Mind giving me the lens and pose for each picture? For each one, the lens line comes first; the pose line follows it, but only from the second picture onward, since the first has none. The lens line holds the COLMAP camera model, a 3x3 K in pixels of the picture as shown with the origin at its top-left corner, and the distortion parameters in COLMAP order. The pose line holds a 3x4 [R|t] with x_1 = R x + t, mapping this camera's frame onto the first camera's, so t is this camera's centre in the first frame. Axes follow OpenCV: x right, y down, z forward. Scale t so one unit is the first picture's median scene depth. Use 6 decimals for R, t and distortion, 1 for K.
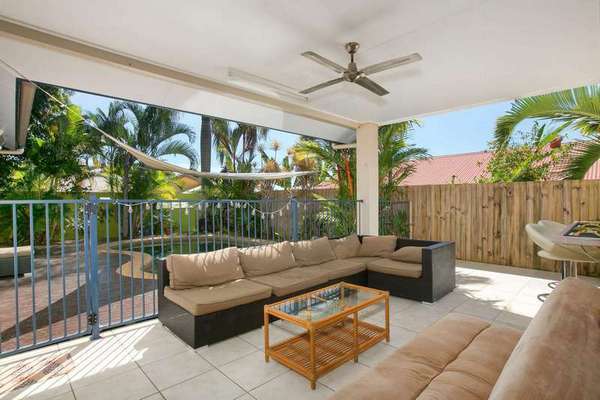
lens RADIAL K [[303.3, 0, 298.4], [0, 303.3, 208.0], [0, 0, 1]] dist [-0.002420, -0.000176]
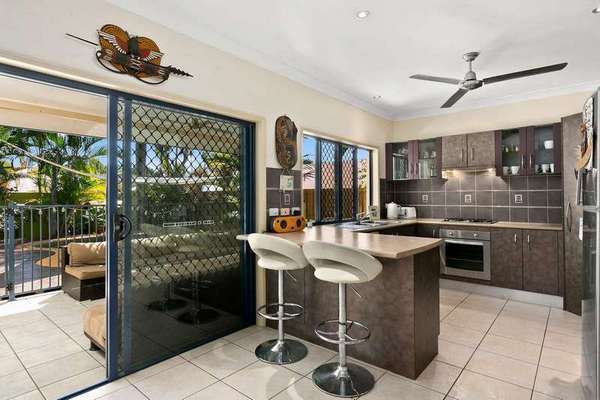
lens RADIAL K [[322.5, 0, 300.0], [0, 322.5, 200.0], [0, 0, 1]] dist [-0.000939, 0.000012]
pose [[0.993400, 0.000761, 0.114700, 0.132617], [0.001637, 0.999782, -0.020807, -0.004972], [-0.114691, 0.020857, 0.993182, -0.177710]]
